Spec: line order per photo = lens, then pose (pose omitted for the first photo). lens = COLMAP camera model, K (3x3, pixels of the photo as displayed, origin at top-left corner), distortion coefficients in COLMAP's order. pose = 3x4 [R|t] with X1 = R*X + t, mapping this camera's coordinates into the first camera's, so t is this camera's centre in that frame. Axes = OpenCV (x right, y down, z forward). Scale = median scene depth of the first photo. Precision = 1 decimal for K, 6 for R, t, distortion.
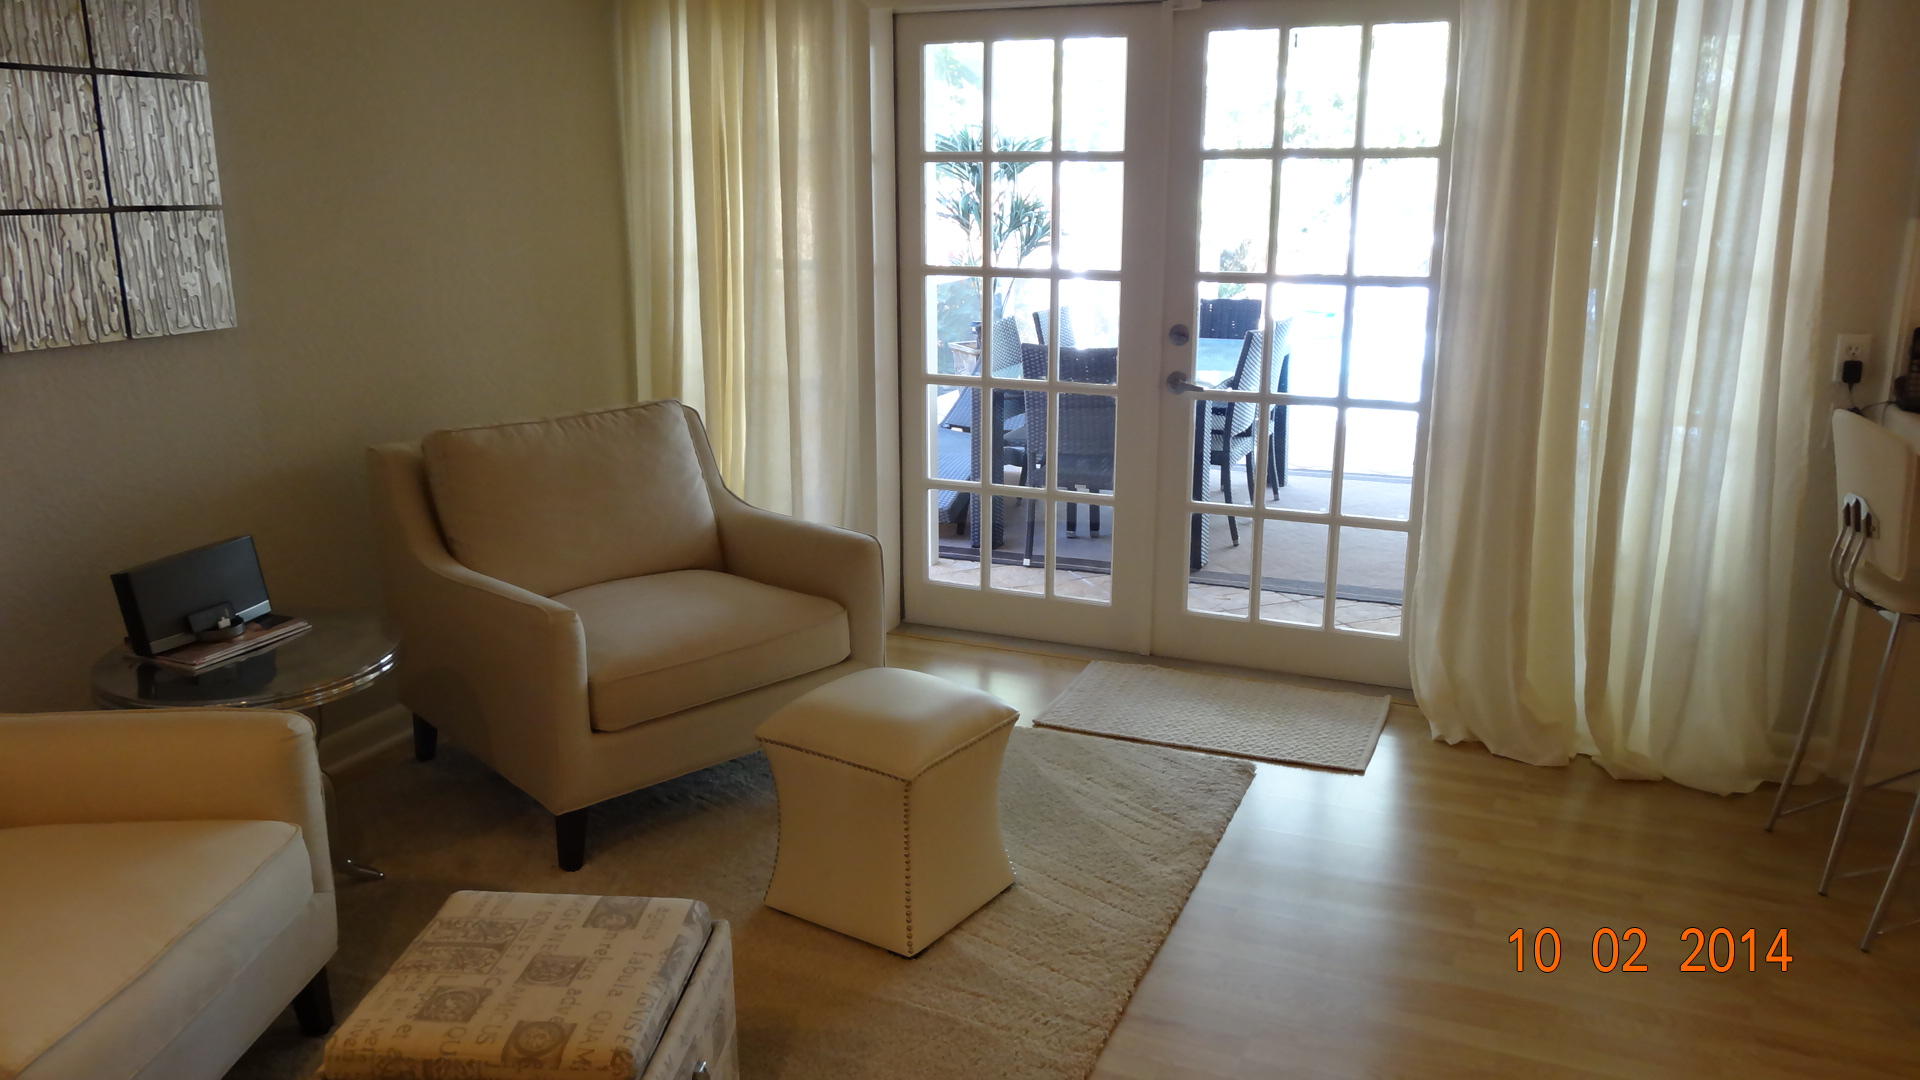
lens RADIAL K [[1408.4, 0, 960.0], [0, 1408.4, 540.0], [0, 0, 1]] dist [0.003770, -0.002297]
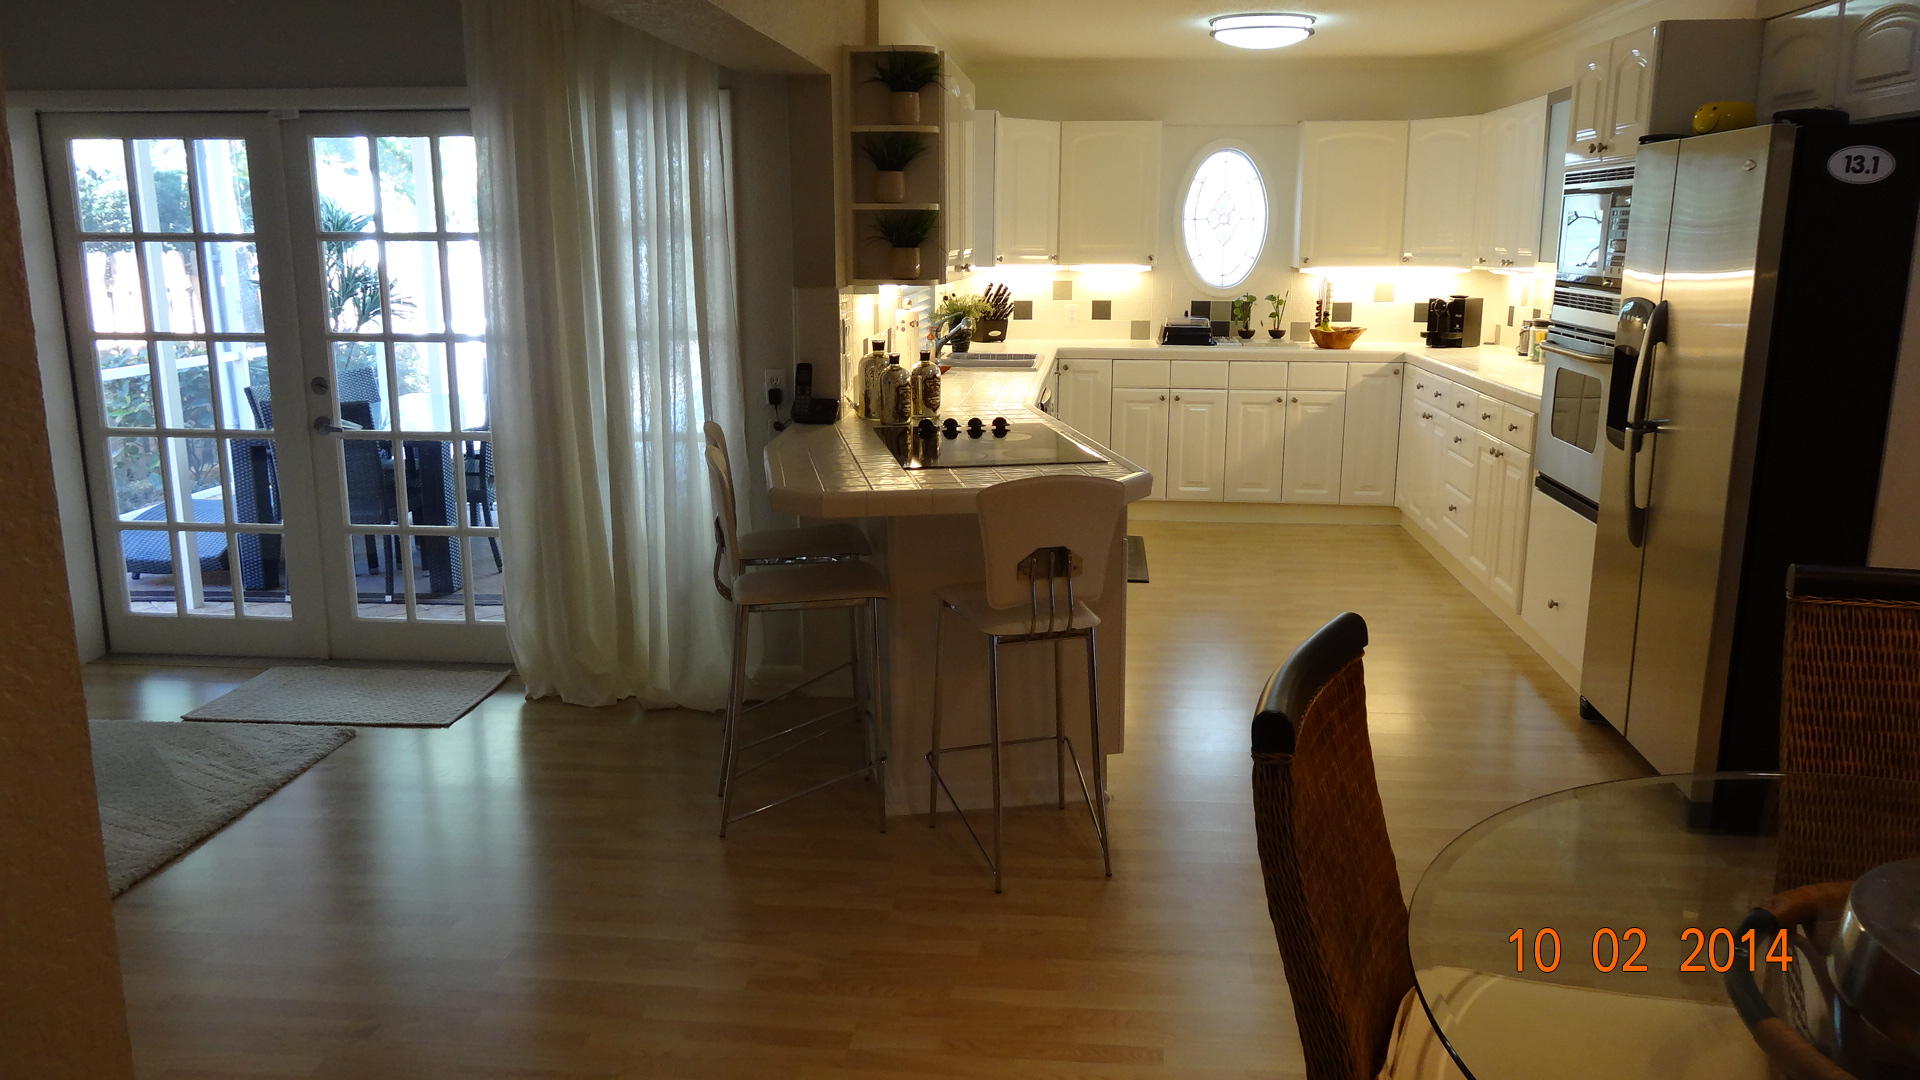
lens RADIAL K [[1408.4, 0, 960.0], [0, 1408.4, 540.0], [0, 0, 1]] dist [0.003770, -0.002297]
pose [[0.951033, -0.060792, 0.303054, 0.326377], [0.074591, 0.996629, -0.034158, 0.071693], [-0.299956, 0.055090, 0.952361, -0.320386]]
